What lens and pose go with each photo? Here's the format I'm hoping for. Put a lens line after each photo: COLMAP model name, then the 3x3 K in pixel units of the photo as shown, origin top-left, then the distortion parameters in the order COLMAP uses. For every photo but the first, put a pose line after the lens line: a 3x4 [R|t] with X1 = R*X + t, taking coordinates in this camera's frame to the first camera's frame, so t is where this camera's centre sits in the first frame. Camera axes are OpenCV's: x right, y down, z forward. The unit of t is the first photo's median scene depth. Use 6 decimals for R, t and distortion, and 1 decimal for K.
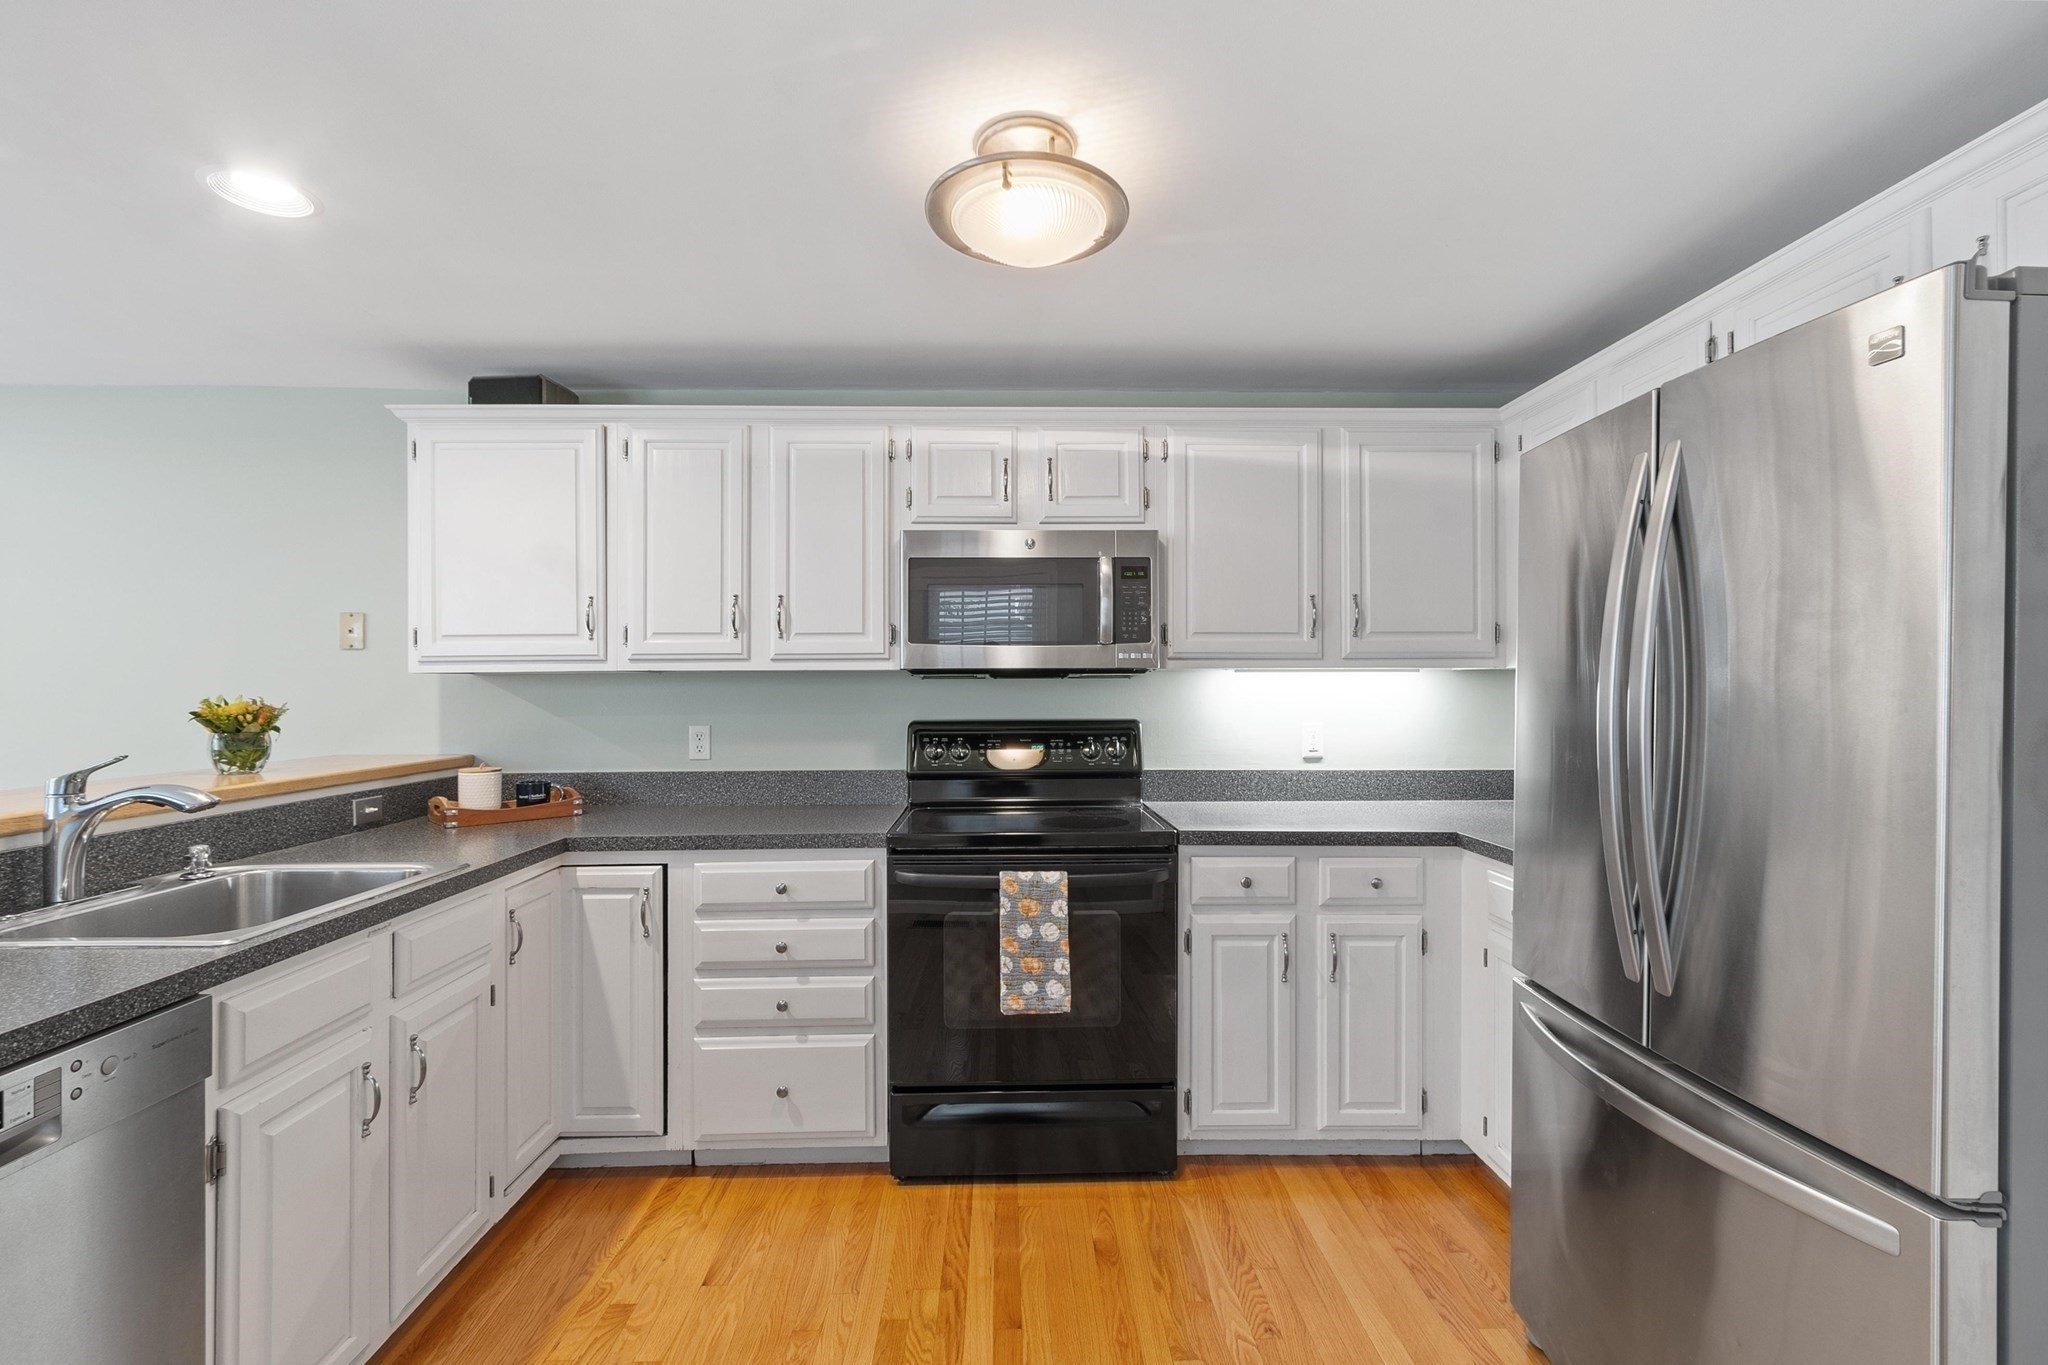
lens RADIAL K [[905.7, 0, 1024.0], [0, 905.7, 682.5], [0, 0, 1]] dist [0.002002, -0.000097]
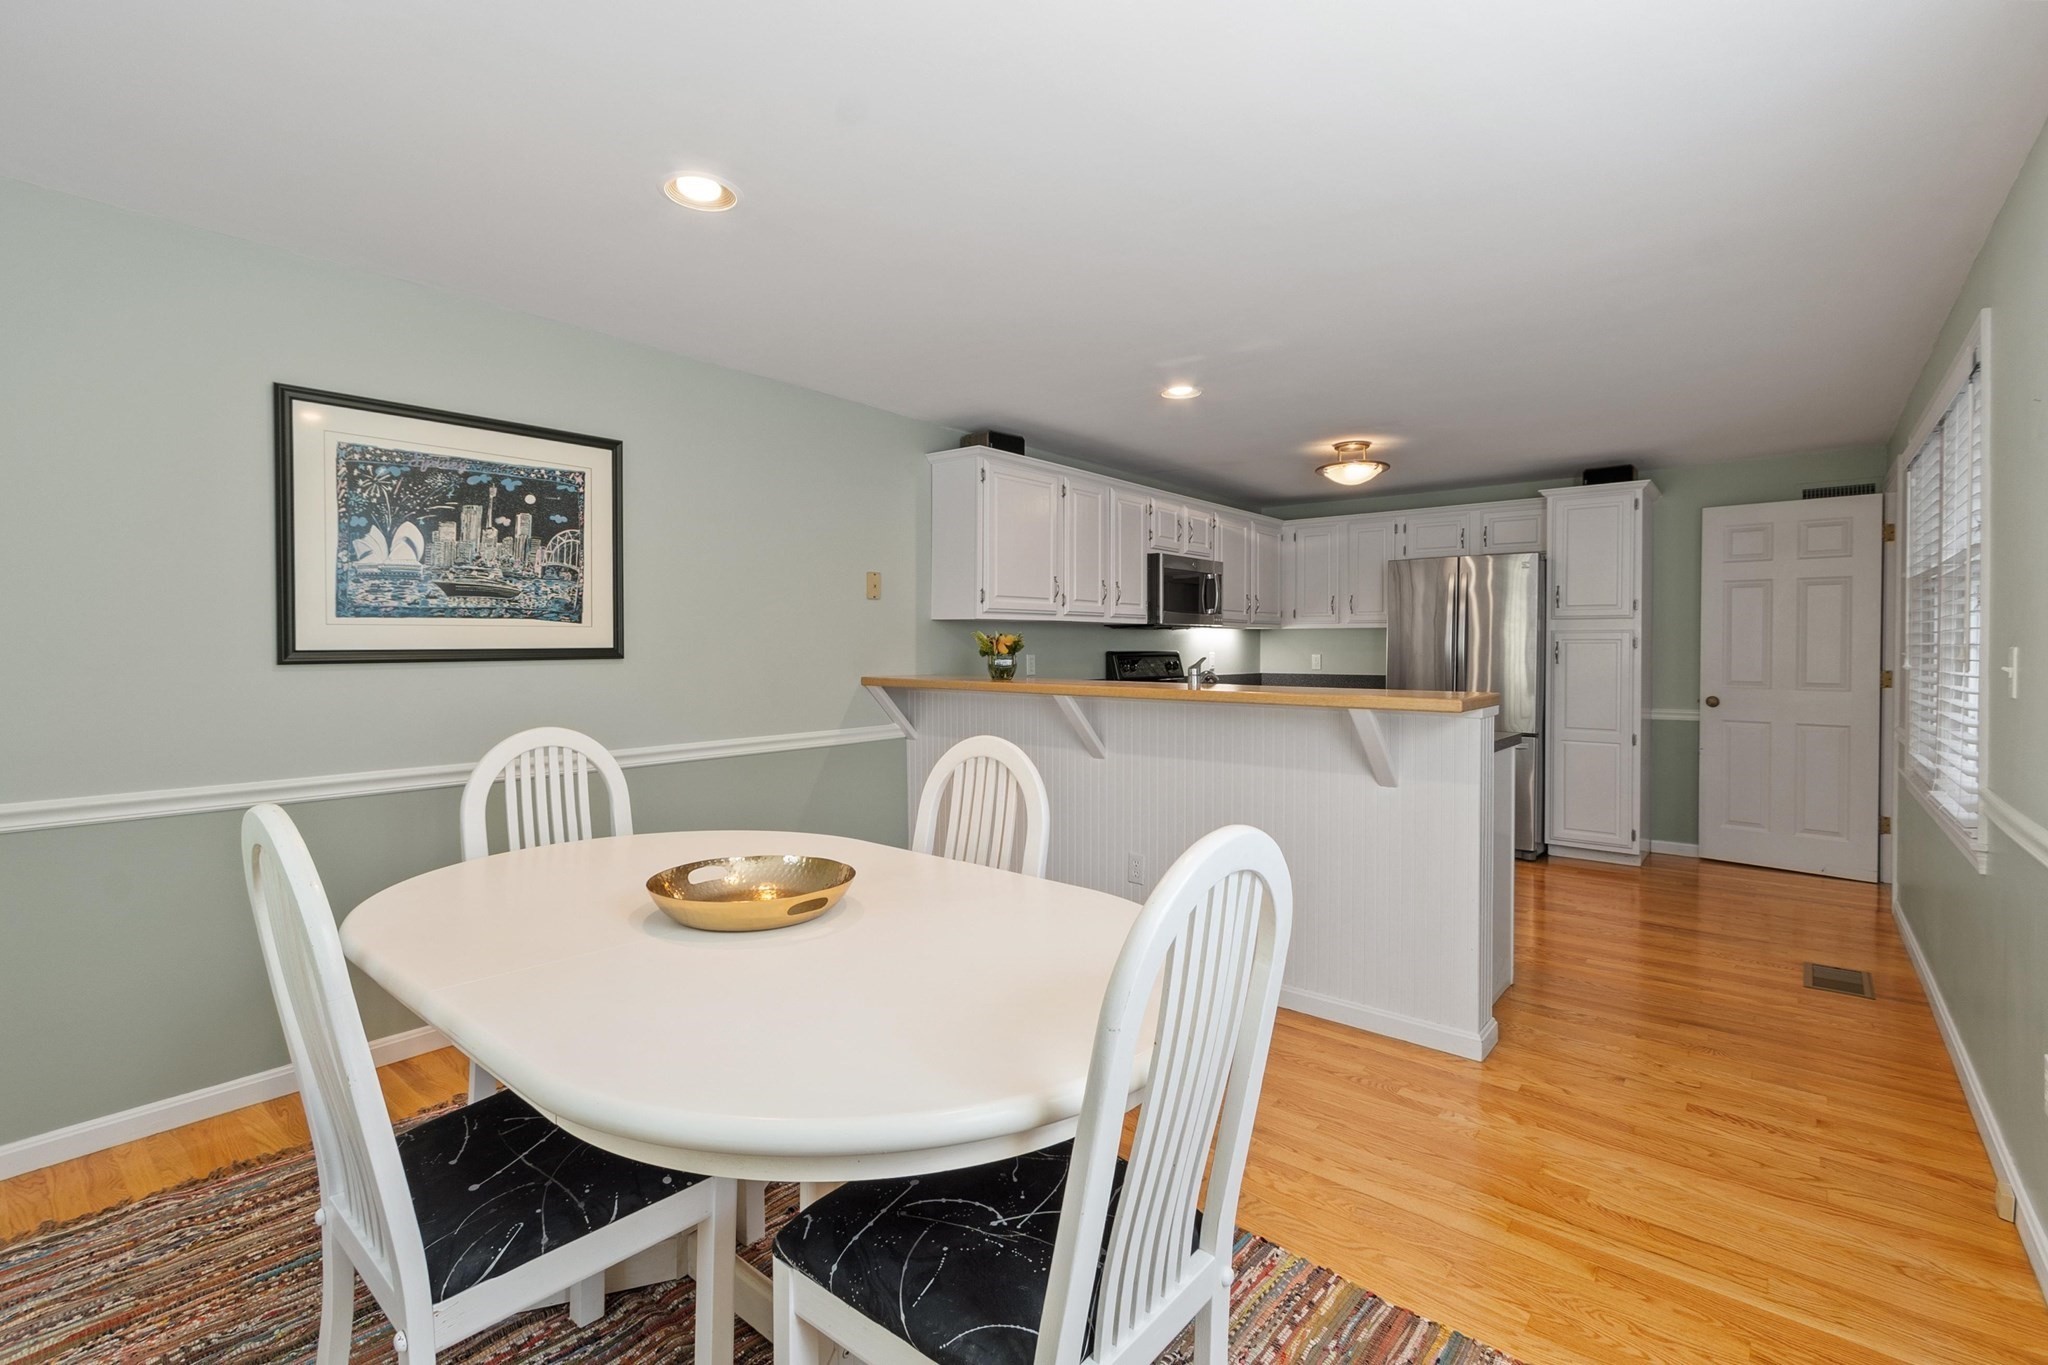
lens RADIAL K [[907.8, 0, 1025.9], [0, 907.8, 655.2], [0, 0, 1]] dist [0.000216, -0.000057]
pose [[0.663832, -0.003179, 0.747875, -2.005499], [-0.009706, 0.999870, 0.012866, 0.034831], [-0.747819, -0.015800, 0.663715, -0.105406]]
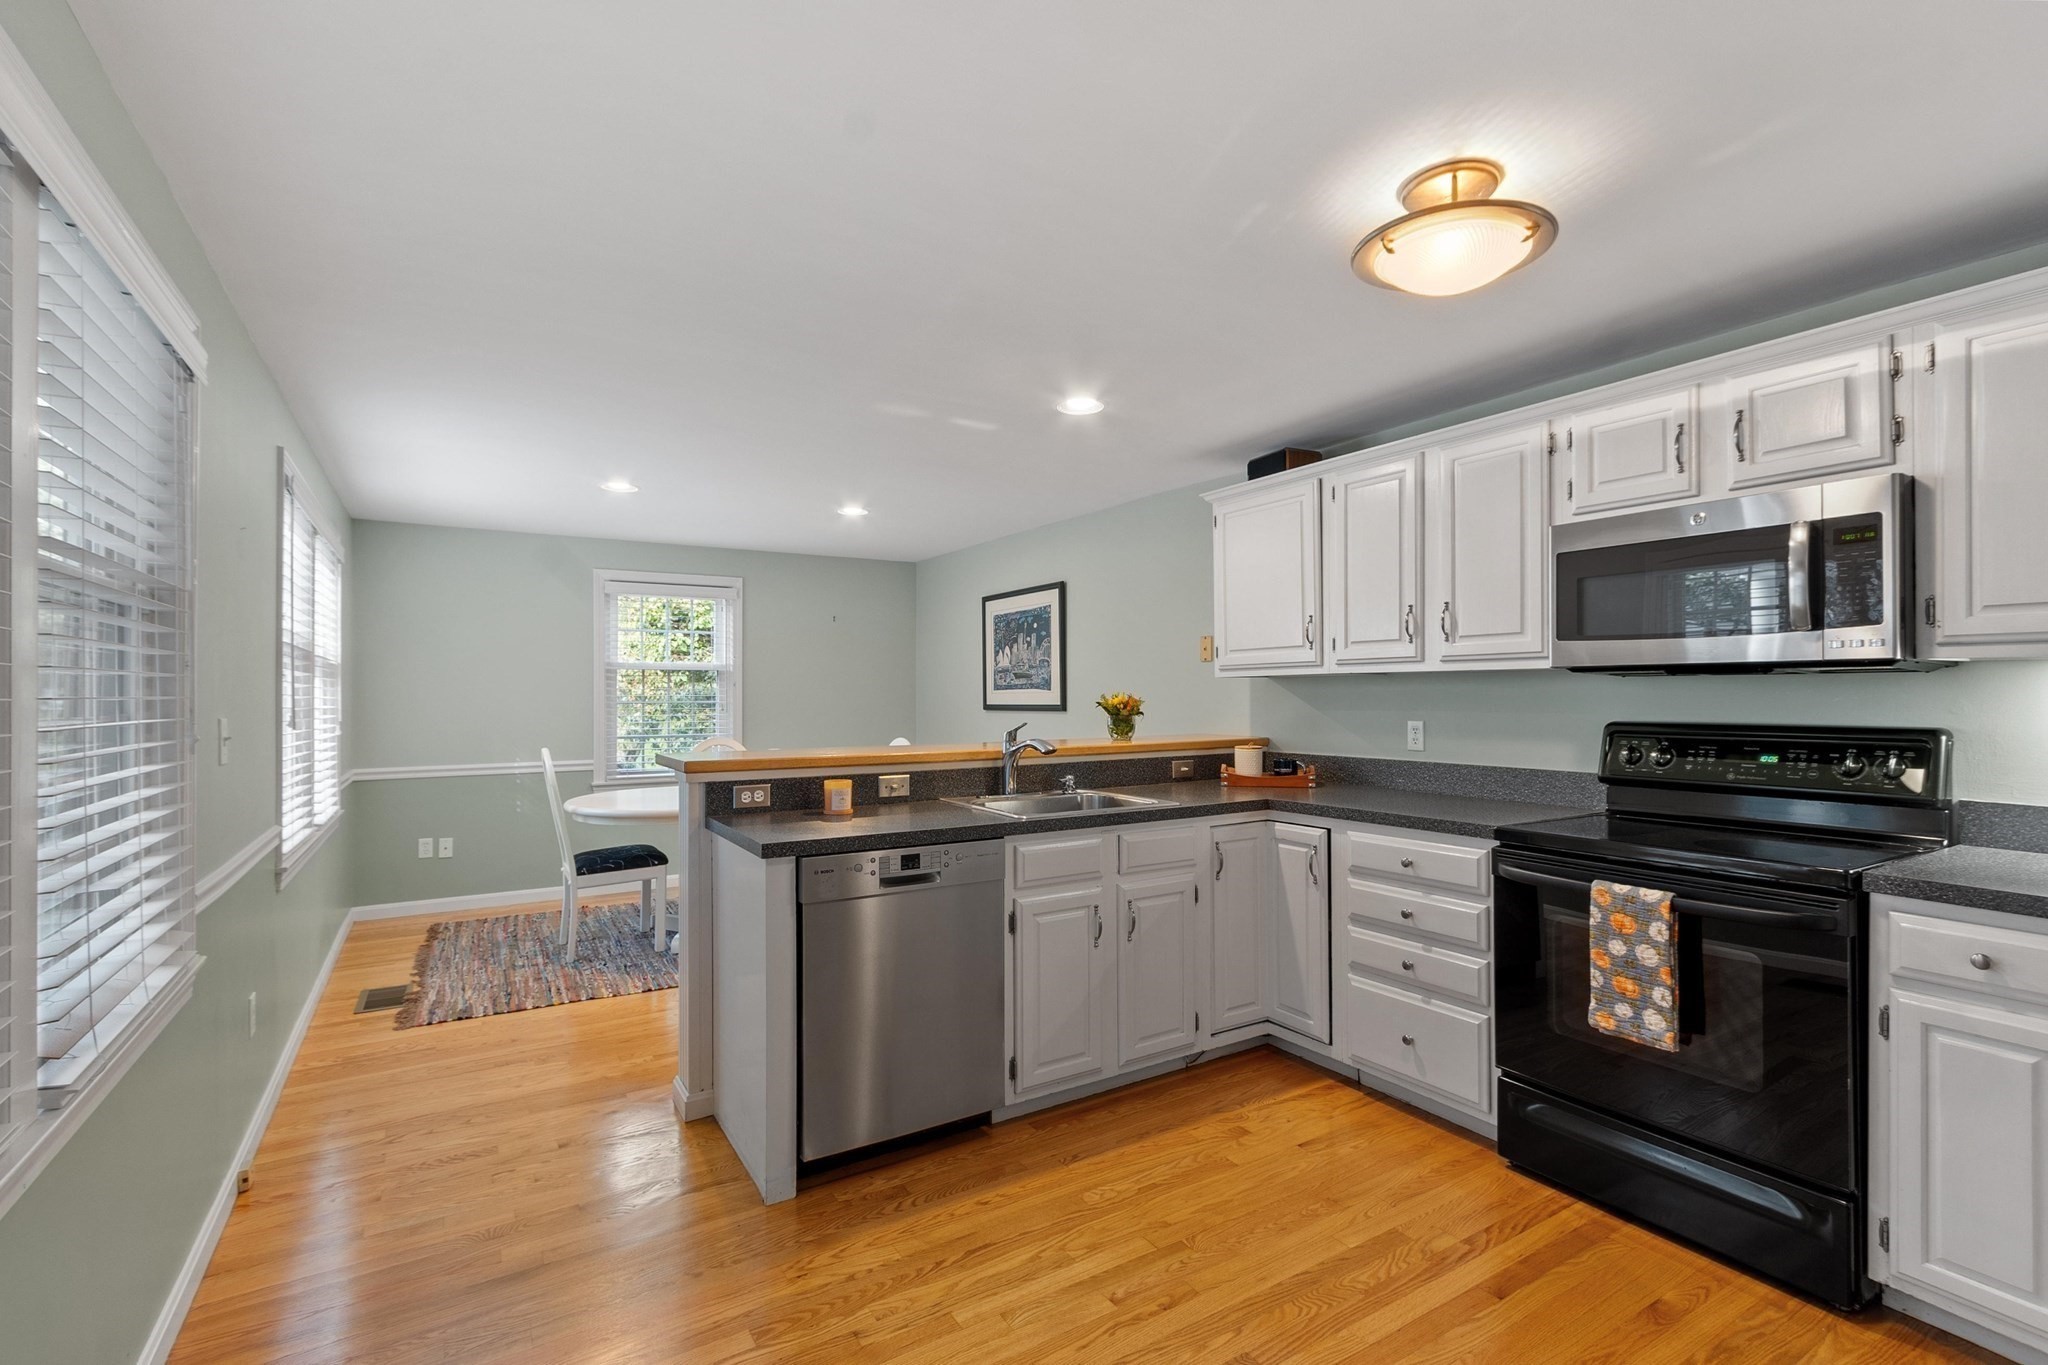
lens RADIAL K [[930.1, 0, 1026.9], [0, 930.1, 693.4], [0, 0, 1]] dist [0.002199, 0.000496]
pose [[0.504914, 0.002594, -0.863166, 0.498846], [0.008106, 0.999937, 0.007746, 0.001018], [0.863132, -0.010908, 0.504861, -0.003384]]
